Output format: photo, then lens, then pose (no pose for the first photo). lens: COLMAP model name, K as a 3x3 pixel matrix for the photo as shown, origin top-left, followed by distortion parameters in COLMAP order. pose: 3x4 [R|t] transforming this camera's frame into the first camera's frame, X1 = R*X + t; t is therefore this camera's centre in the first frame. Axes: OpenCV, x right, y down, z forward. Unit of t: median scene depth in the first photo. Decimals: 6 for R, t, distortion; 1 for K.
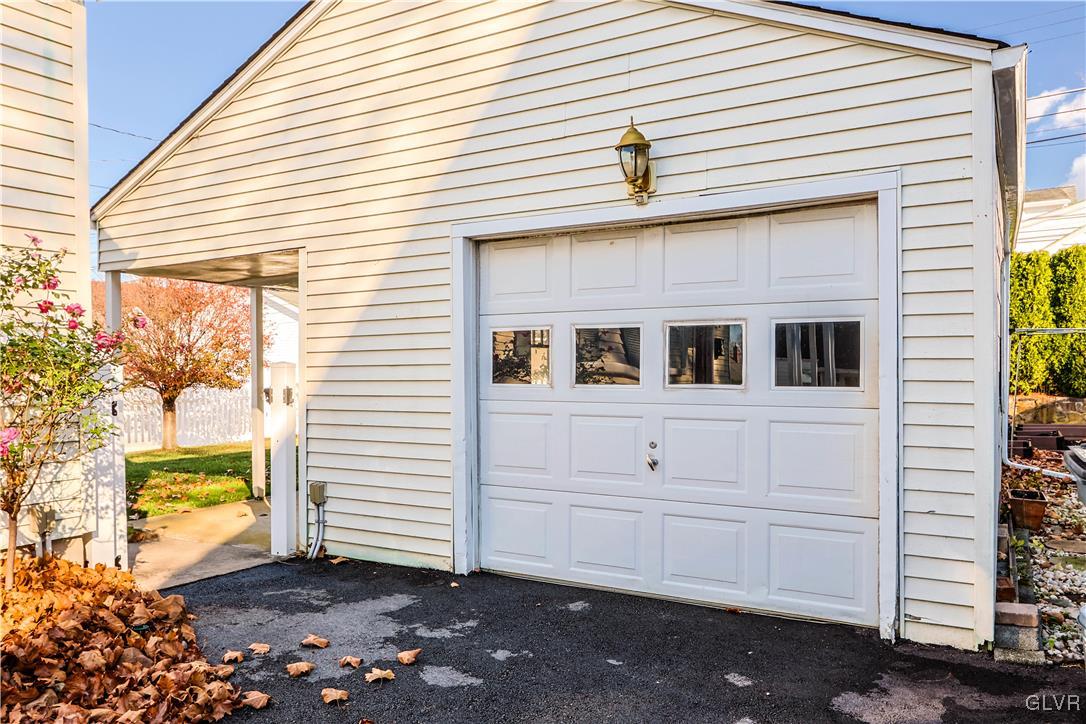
lens RADIAL K [[810.9, 0, 543.0], [0, 810.9, 362.0], [0, 0, 1]] dist [-0.000012, 0.000192]
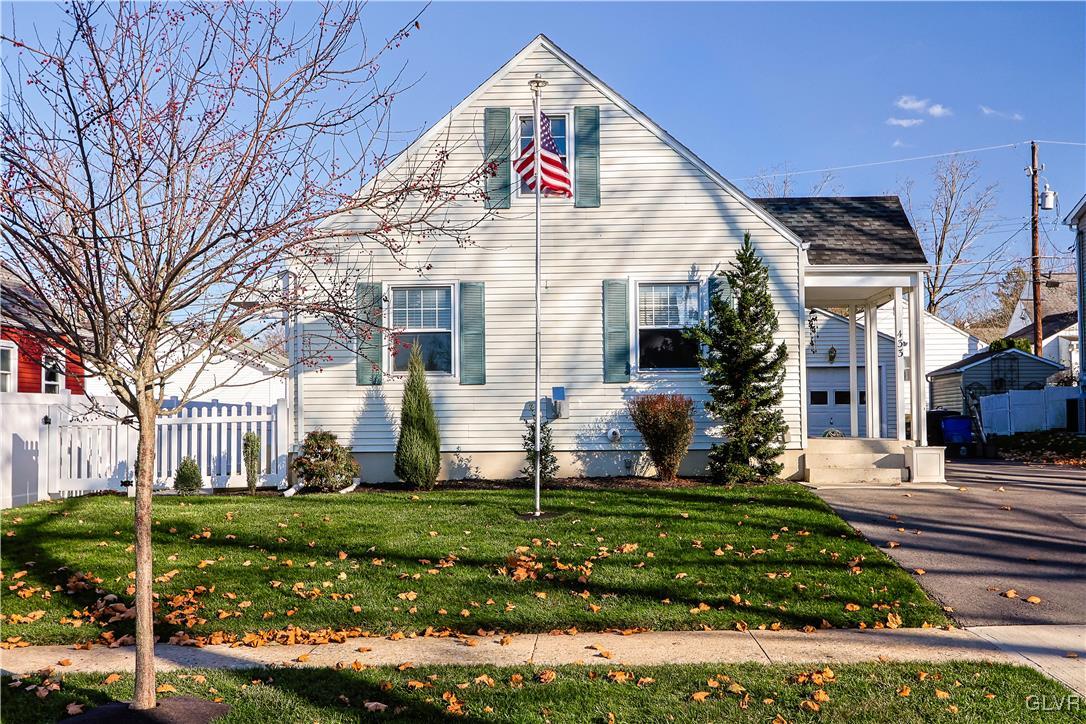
lens RADIAL K [[1062.2, 0, 543.0], [0, 1062.2, 362.0], [0, 0, 1]] dist [0.003930, -0.002595]
pose [[0.888287, 0.035683, 0.457900, -3.867141], [-0.004162, 0.997562, -0.069665, 0.203853], [-0.459270, 0.059977, 0.886270, -3.359626]]
